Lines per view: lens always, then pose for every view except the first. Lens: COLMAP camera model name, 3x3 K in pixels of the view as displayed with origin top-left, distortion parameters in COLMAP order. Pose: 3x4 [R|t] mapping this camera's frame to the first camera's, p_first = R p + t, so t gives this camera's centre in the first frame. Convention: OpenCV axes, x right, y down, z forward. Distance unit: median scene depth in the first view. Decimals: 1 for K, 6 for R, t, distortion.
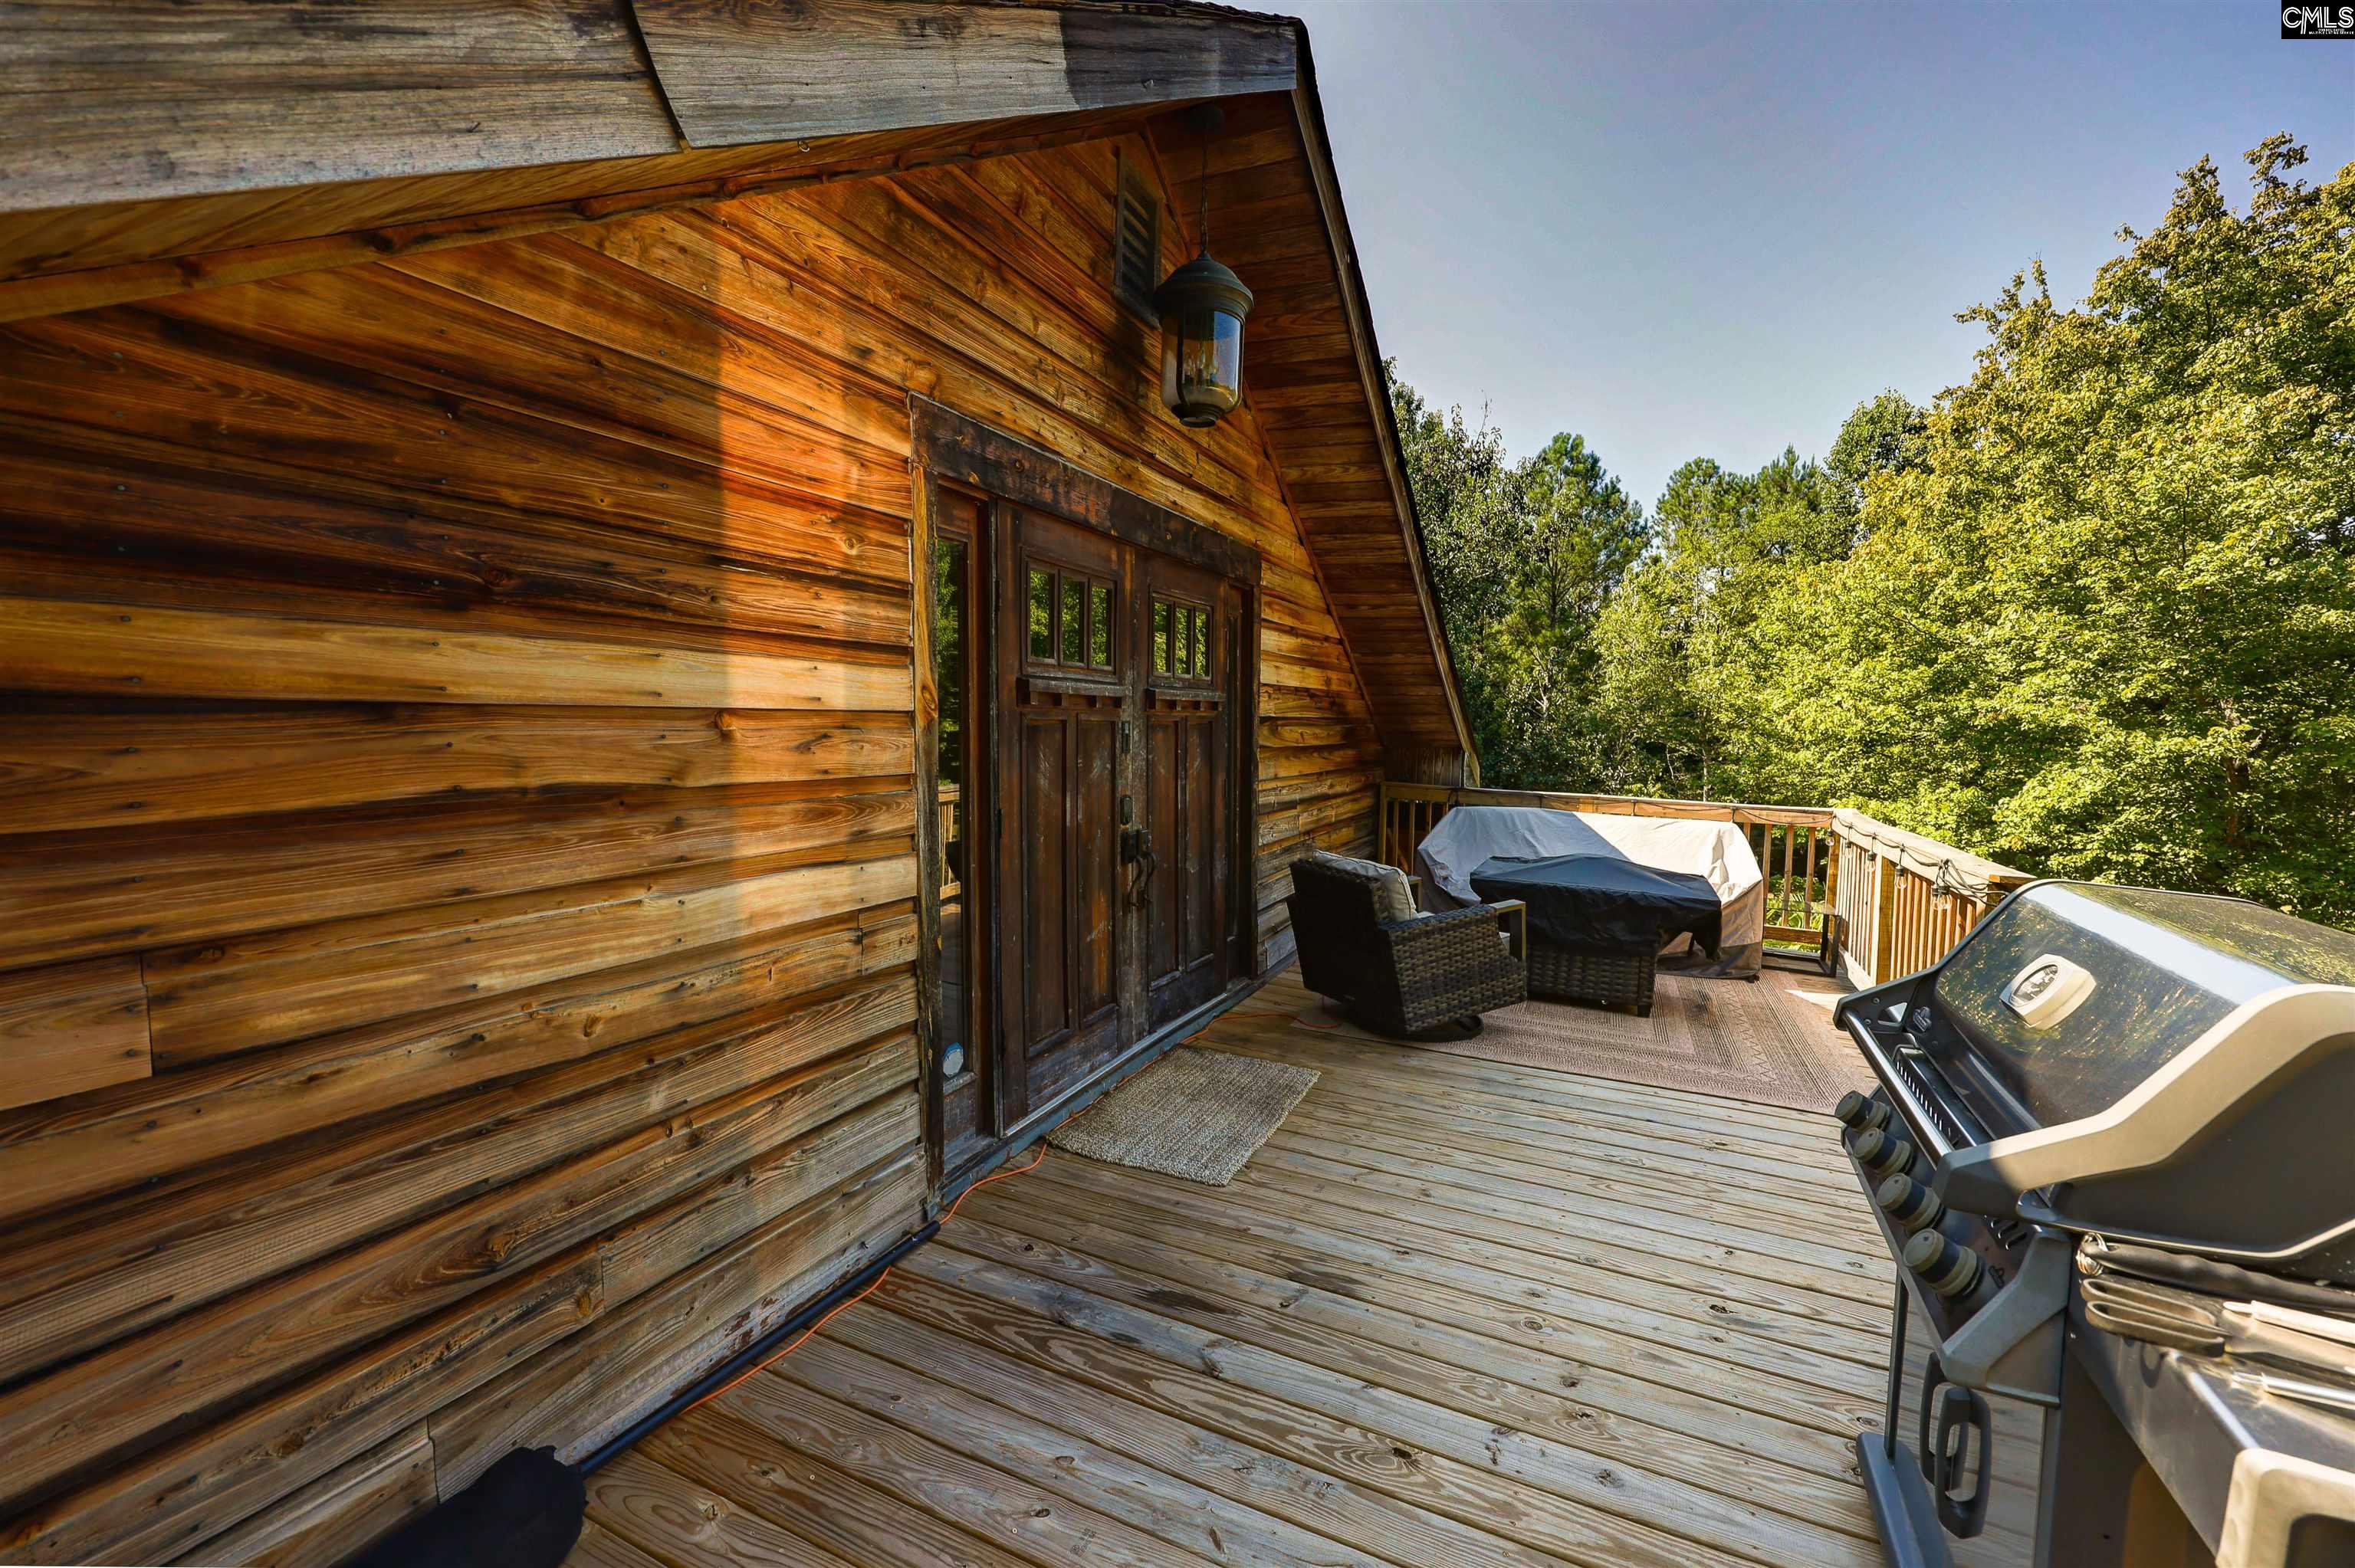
lens RADIAL K [[973.3, 0, 1185.9], [0, 973.3, 798.6], [0, 0, 1]] dist [0.002617, -0.000352]
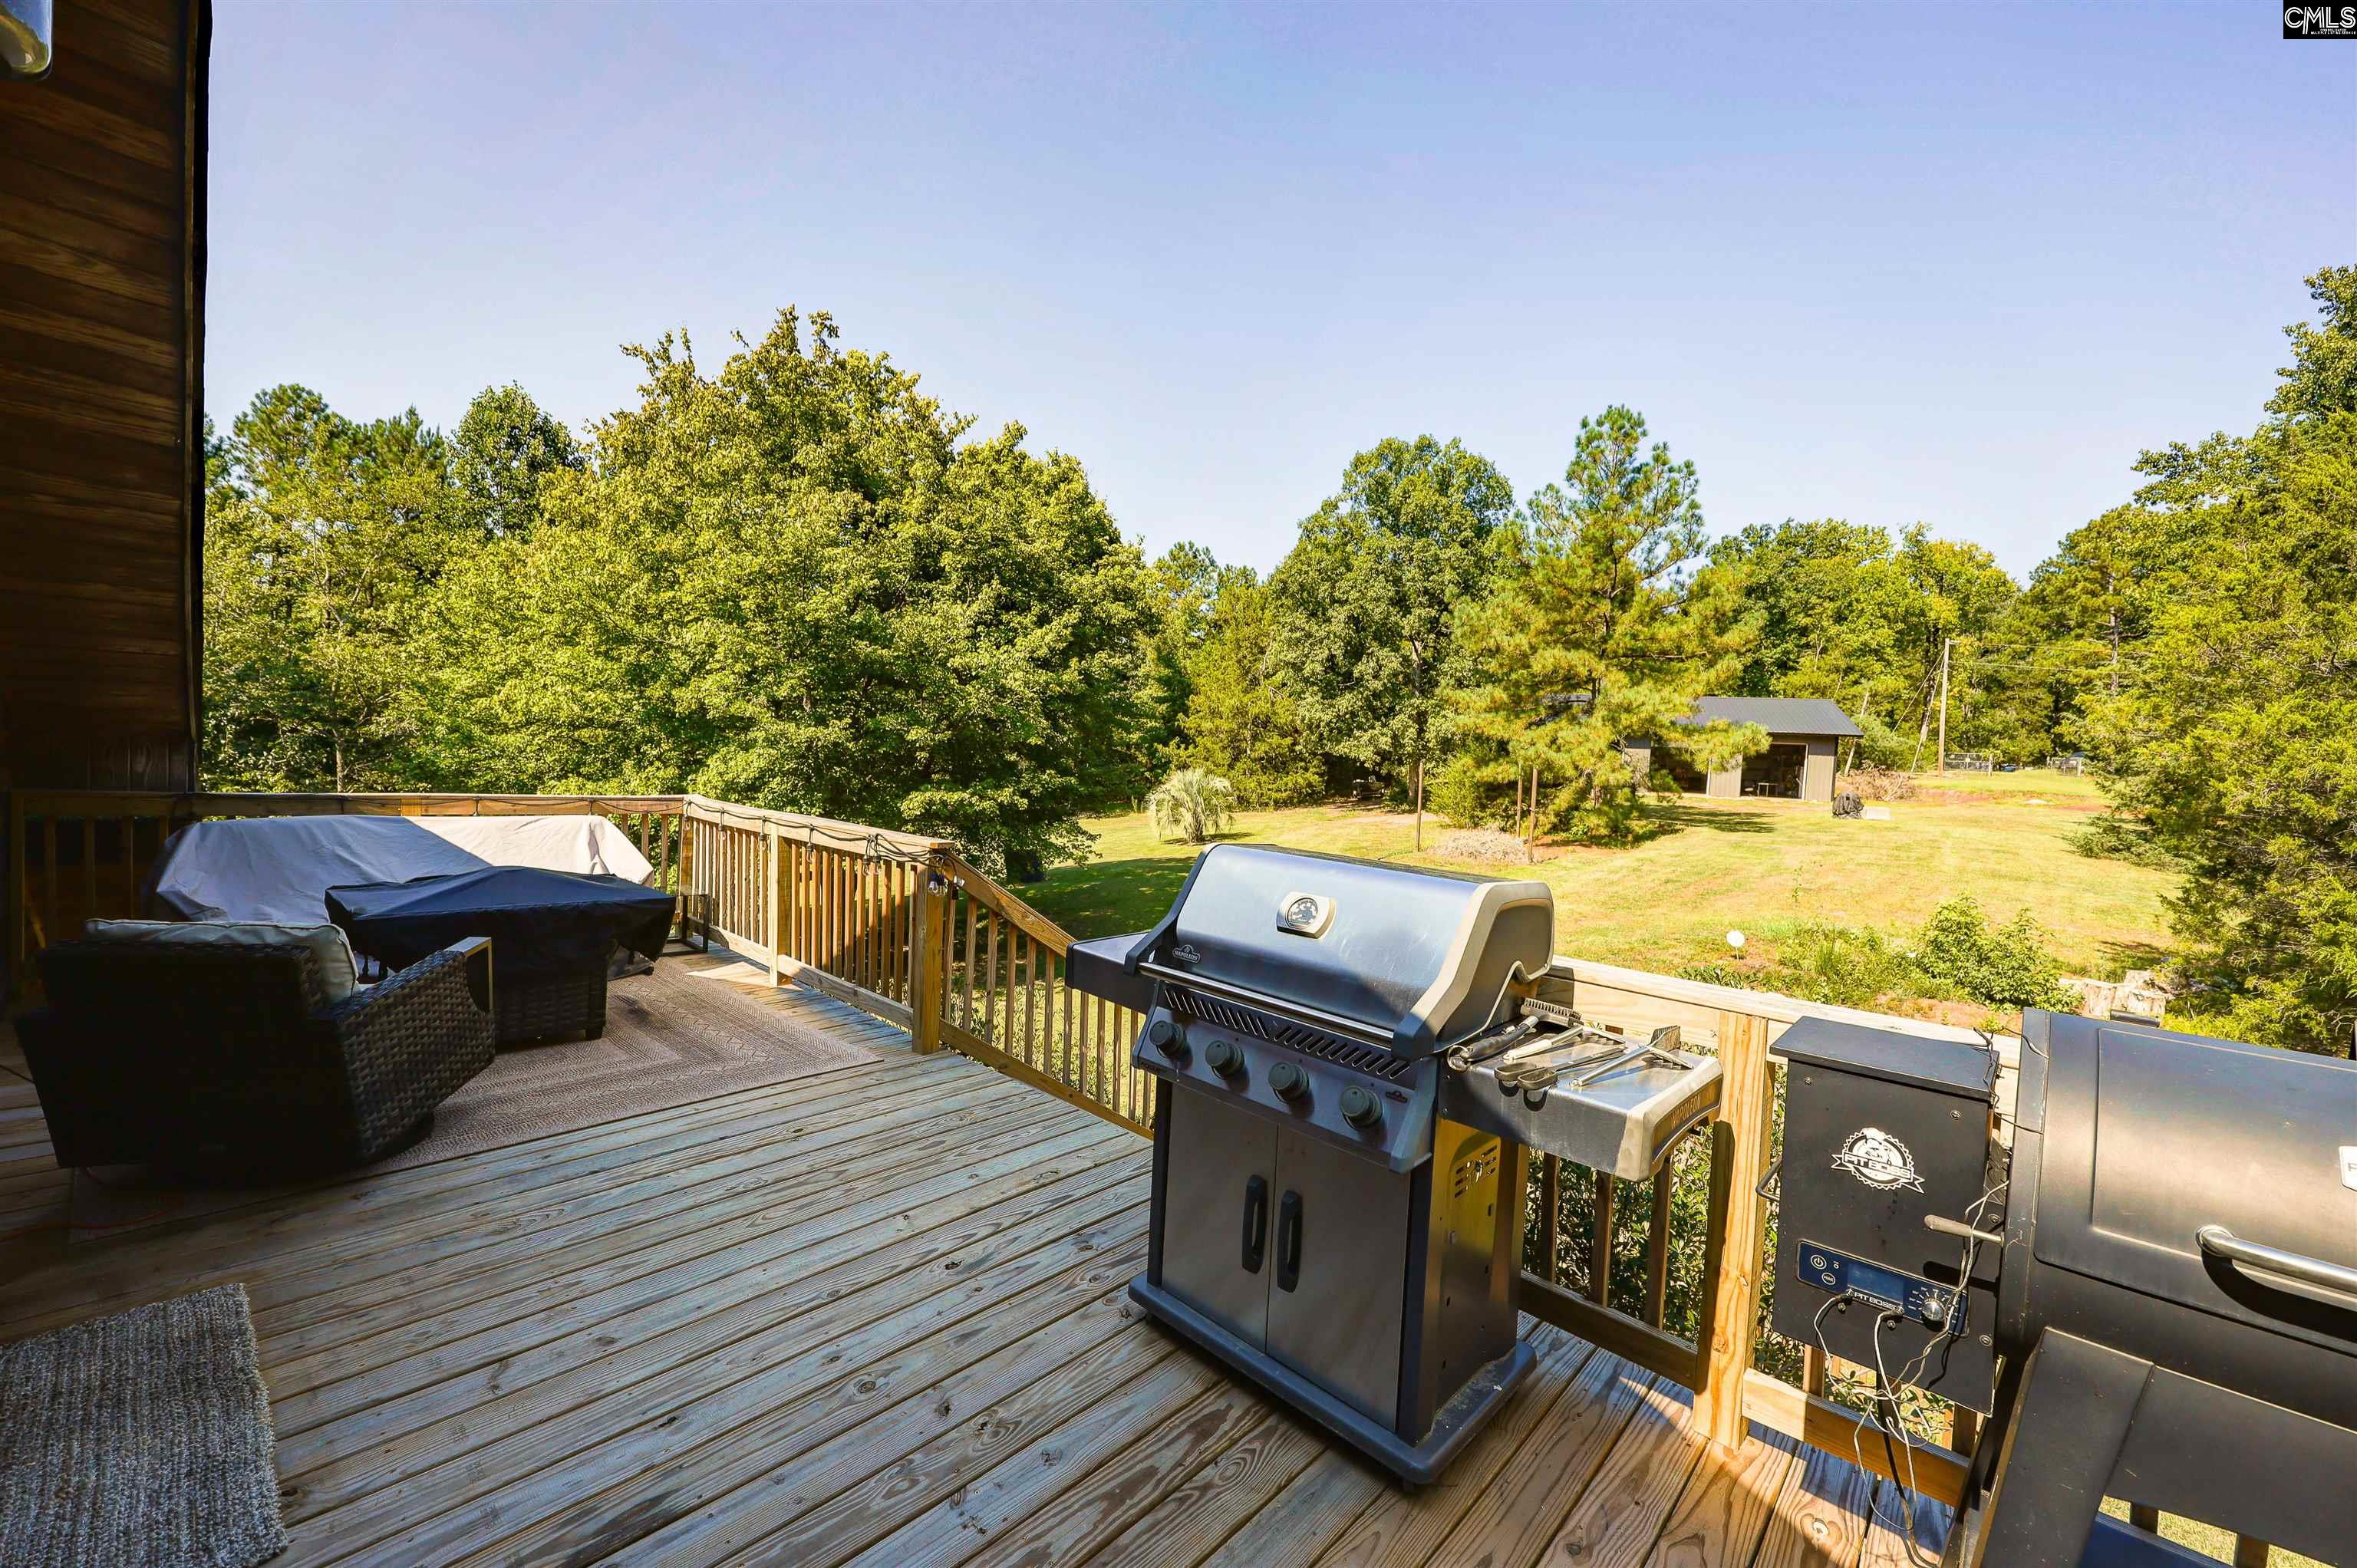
lens RADIAL K [[941.5, 0, 1175.4], [0, 941.5, 779.8], [0, 0, 1]] dist [-0.002720, -0.000212]
pose [[0.314870, -0.040564, 0.948267, -0.071301], [0.036838, 0.998856, 0.030496, -0.008953], [-0.948420, 0.025330, 0.316004, 0.083755]]
